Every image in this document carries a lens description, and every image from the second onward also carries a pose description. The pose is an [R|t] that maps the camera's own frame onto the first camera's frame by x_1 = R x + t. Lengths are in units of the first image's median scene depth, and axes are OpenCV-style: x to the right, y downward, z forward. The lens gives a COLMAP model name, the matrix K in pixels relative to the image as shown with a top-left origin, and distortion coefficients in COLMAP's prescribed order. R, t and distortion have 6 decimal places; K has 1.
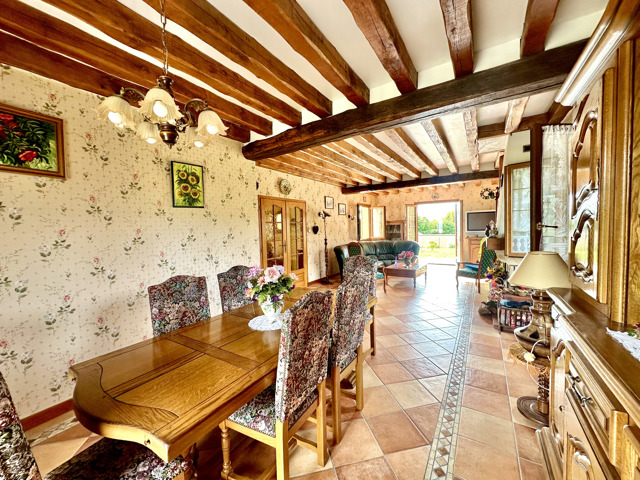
lens RADIAL K [[255.6, 0, 320.0], [0, 255.6, 240.0], [0, 0, 1]] dist [-0.002936, -0.000123]
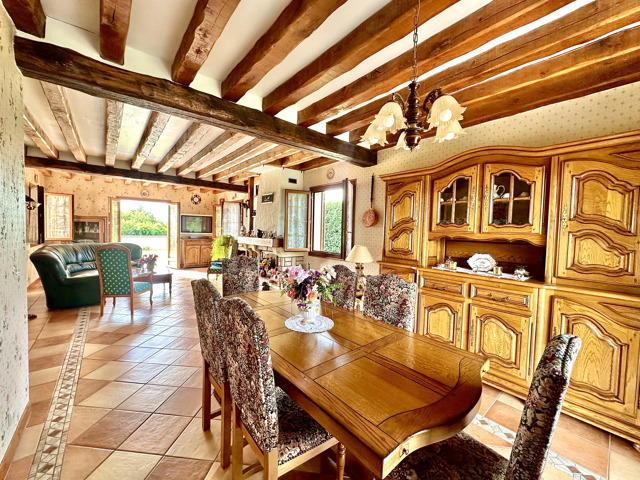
lens RADIAL K [[255.6, 0, 320.0], [0, 255.6, 240.0], [0, 0, 1]] dist [-0.002936, -0.000123]
pose [[0.301084, 0.001062, 0.953597, -0.267773], [0.007184, 0.999968, -0.003382, 0.002248], [-0.953571, 0.007869, 0.301067, 0.163511]]
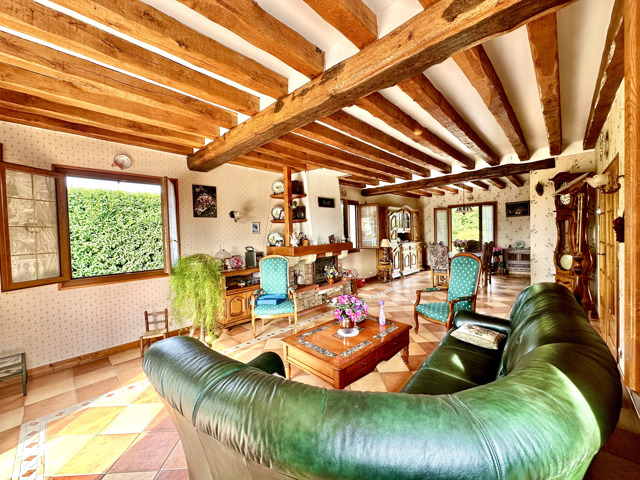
lens RADIAL K [[255.6, 0, 320.0], [0, 255.6, 240.0], [0, 0, 1]] dist [-0.002936, -0.000123]
pose [[-0.979892, 0.058508, 0.190759, 0.256837], [0.071336, 0.995580, 0.061080, -0.061885], [-0.186342, 0.073459, -0.979735, 1.200048]]
